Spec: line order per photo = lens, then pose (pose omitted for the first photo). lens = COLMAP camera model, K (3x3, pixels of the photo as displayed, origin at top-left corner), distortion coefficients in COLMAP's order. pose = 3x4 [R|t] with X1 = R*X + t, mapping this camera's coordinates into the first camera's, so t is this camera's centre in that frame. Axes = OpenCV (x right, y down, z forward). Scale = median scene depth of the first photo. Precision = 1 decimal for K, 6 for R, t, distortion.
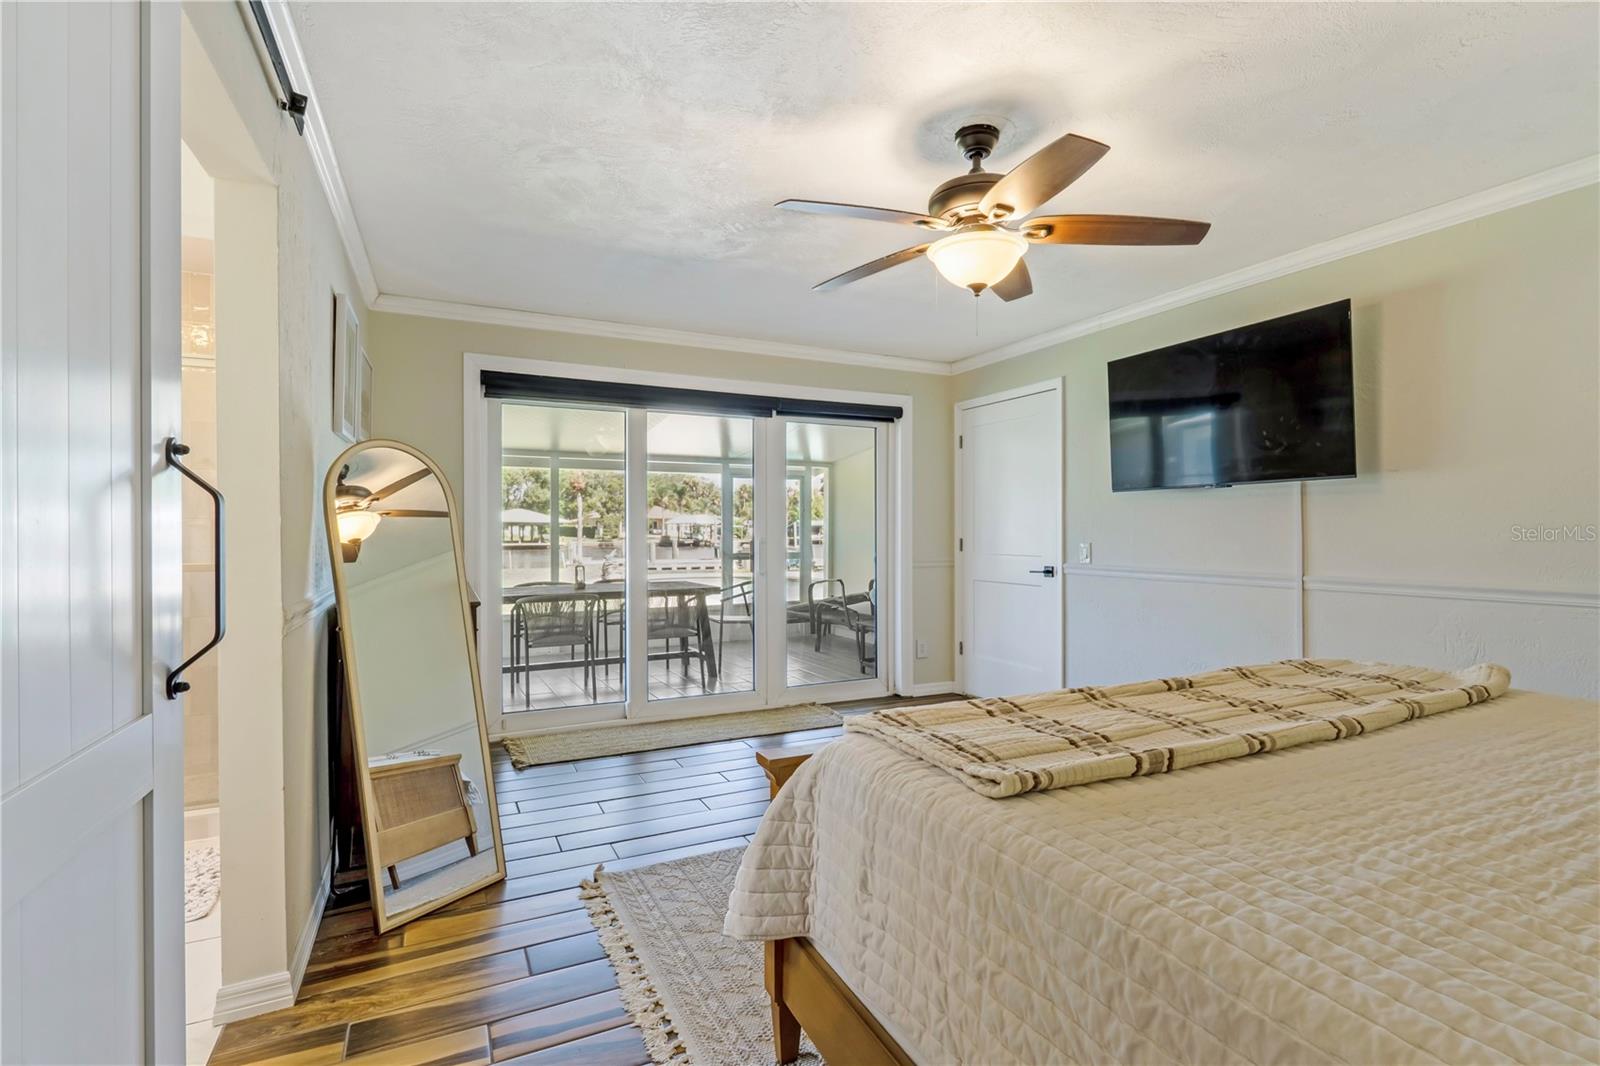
lens RADIAL K [[739.4, 0, 798.0], [0, 739.4, 533.6], [0, 0, 1]] dist [-0.004894, -0.000248]
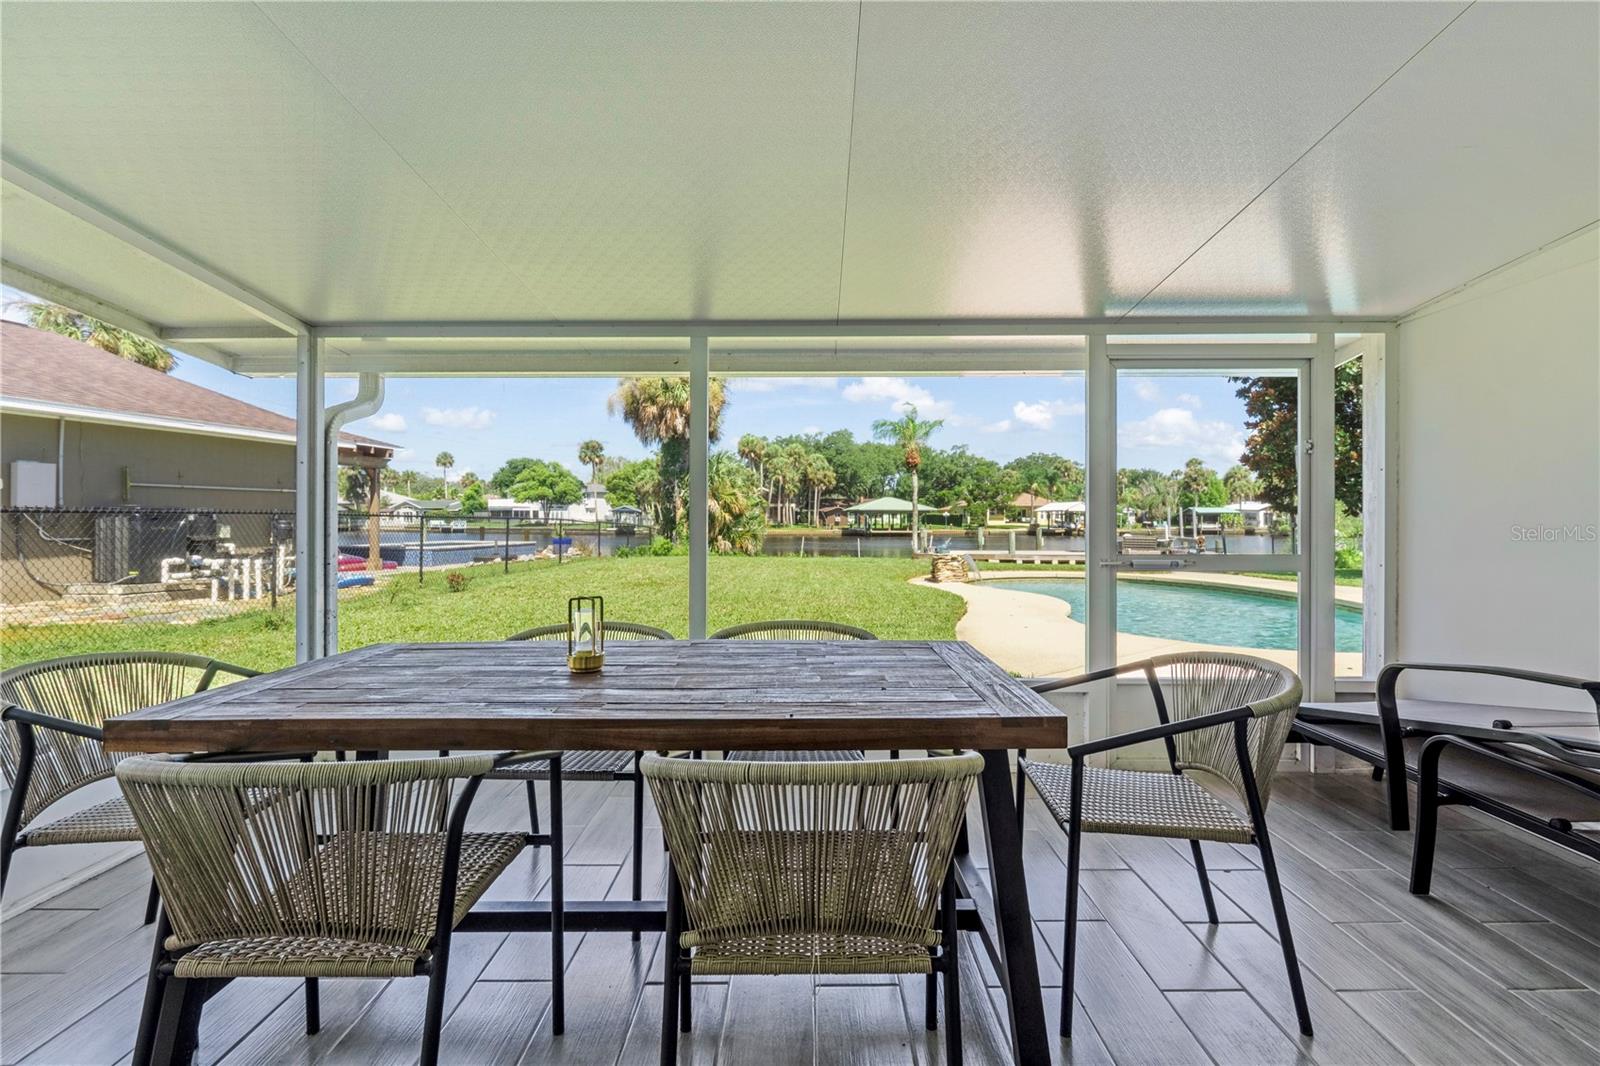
lens RADIAL K [[739.4, 0, 805.4], [0, 739.4, 521.9], [0, 0, 1]] dist [-0.004894, -0.000248]
pose [[0.887278, 0.003676, -0.461220, -0.001619], [-0.003636, 0.999993, 0.000976, 0.000176], [0.461220, 0.000811, 0.887285, 0.016166]]
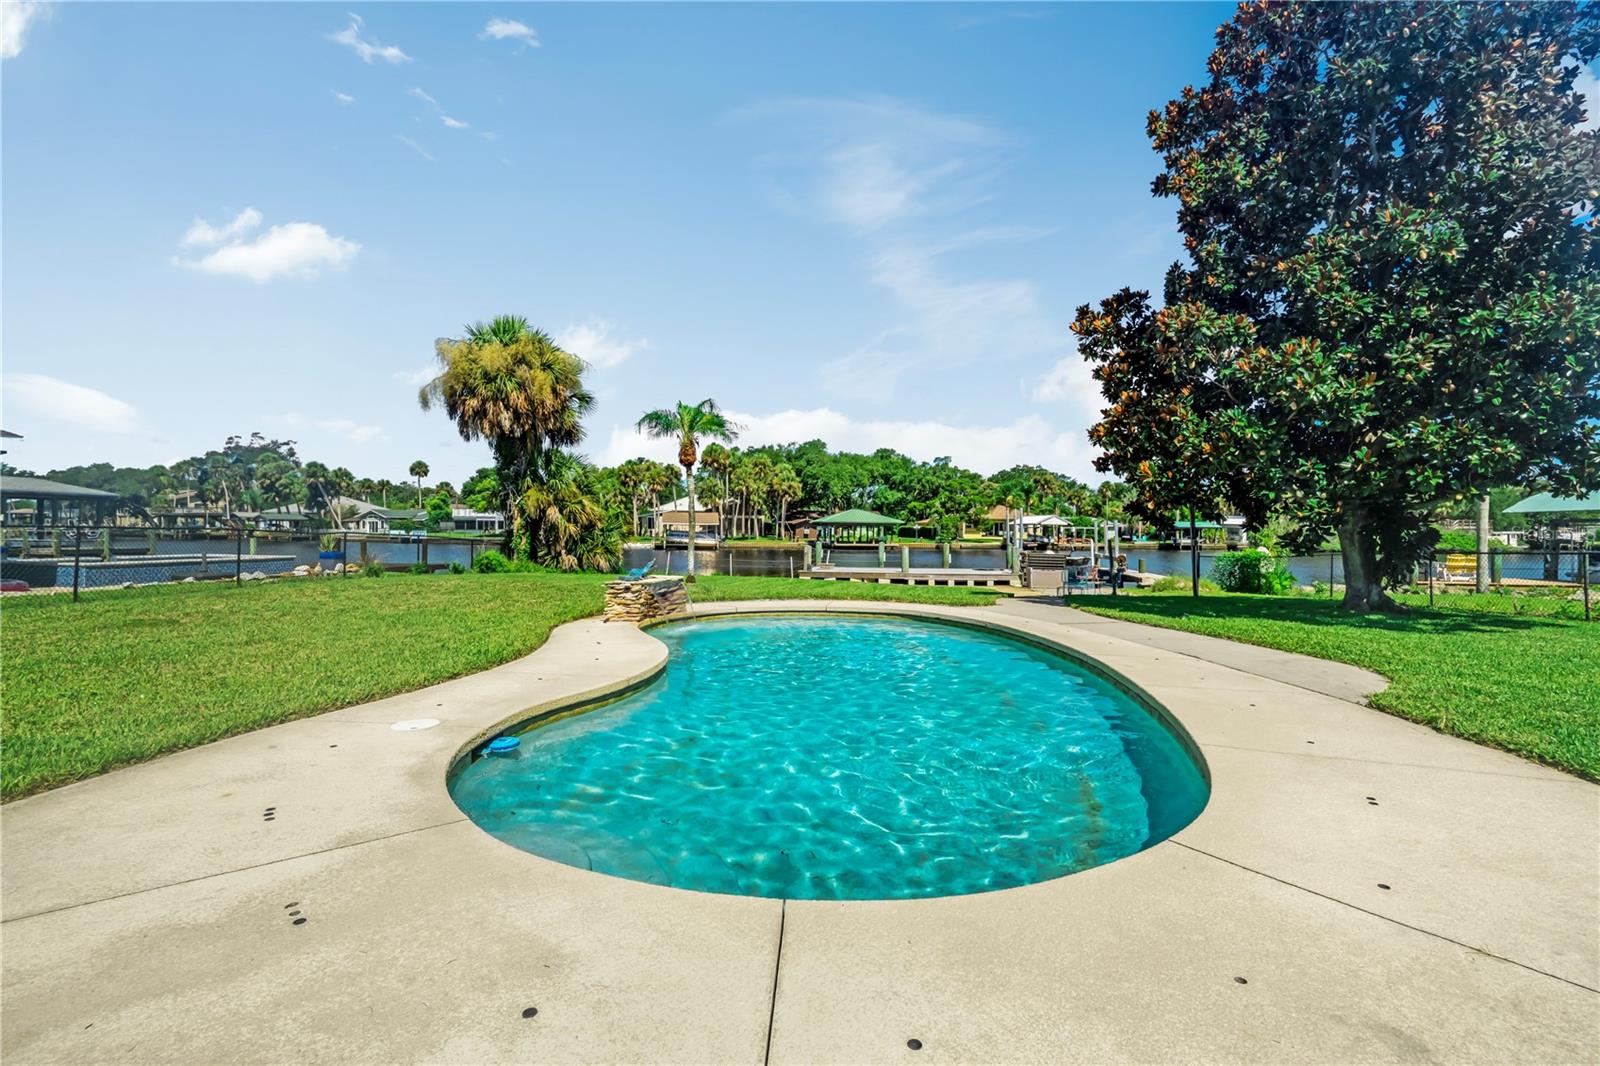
lens RADIAL K [[739.4, 0, 807.2], [0, 739.4, 533.1], [0, 0, 1]] dist [-0.004894, -0.000248]
pose [[0.888379, 0.008656, -0.459029, 0.020483], [-0.009886, 0.999951, -0.000277, -0.000354], [0.459004, 0.004784, 0.888421, 0.064027]]
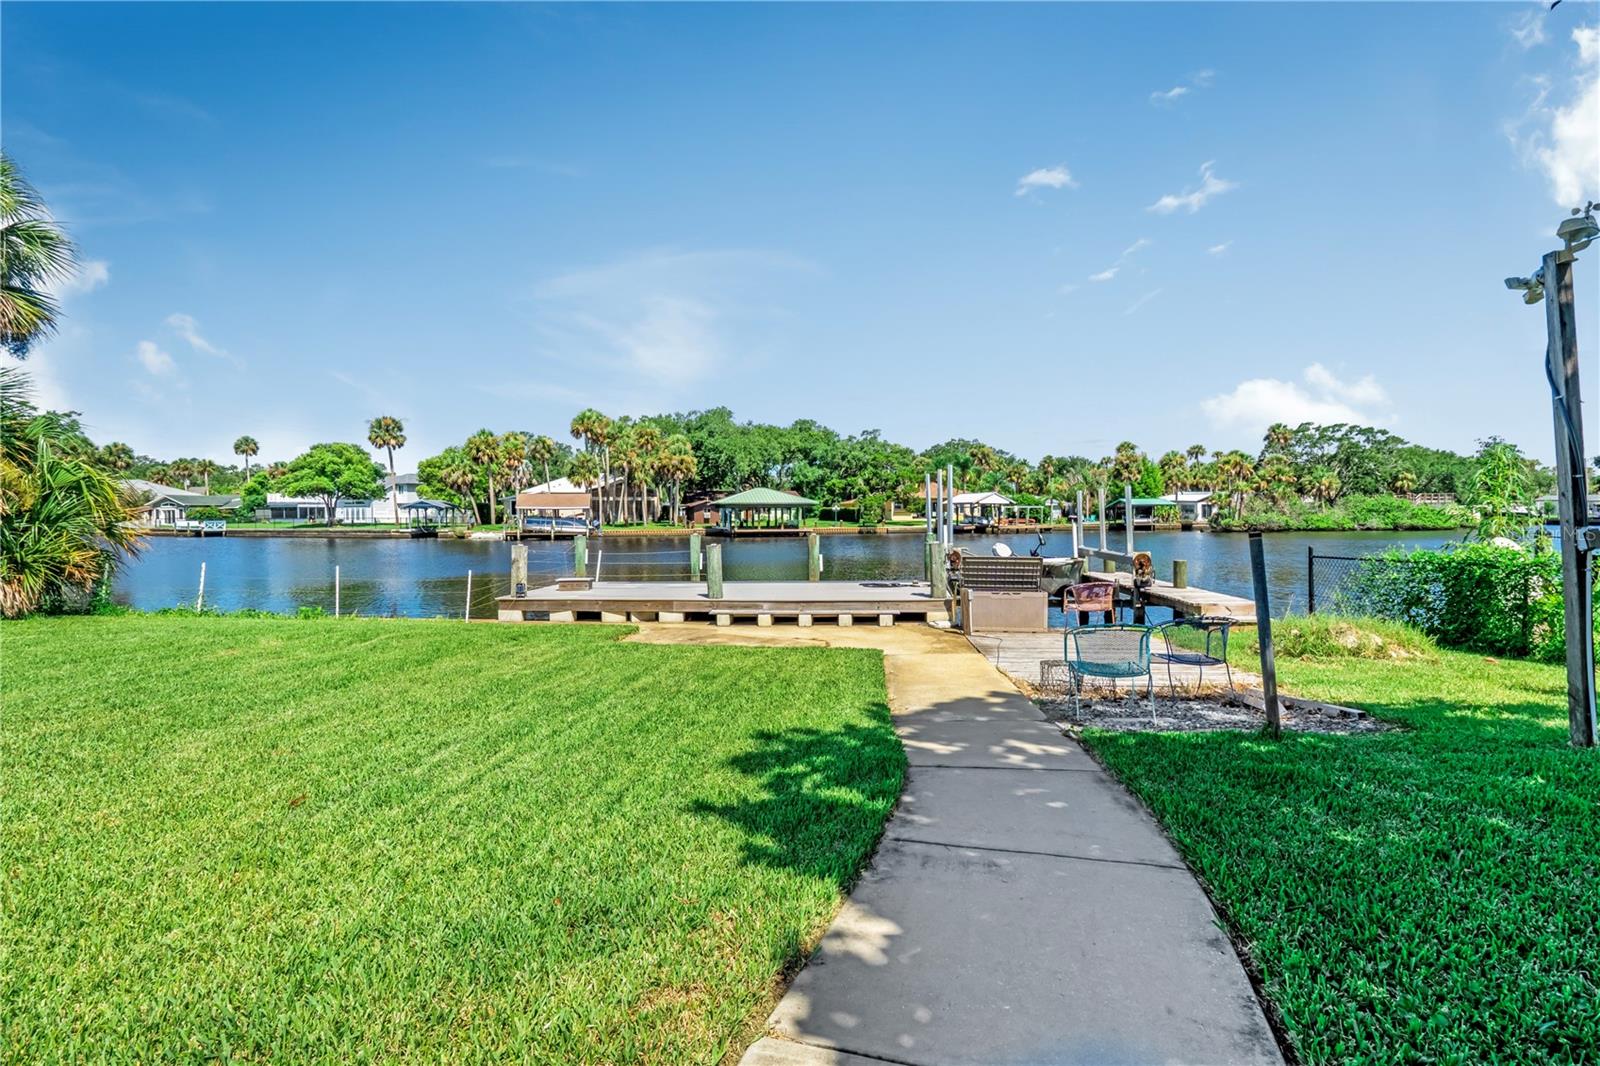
lens RADIAL K [[739.4, 0, 811.2], [0, 739.4, 545.9], [0, 0, 1]] dist [-0.004894, -0.000248]
pose [[0.924569, 0.011457, -0.380841, -0.006644], [0.003839, 0.999217, 0.039379, -0.000724], [0.380994, -0.037871, 0.923801, 0.208775]]
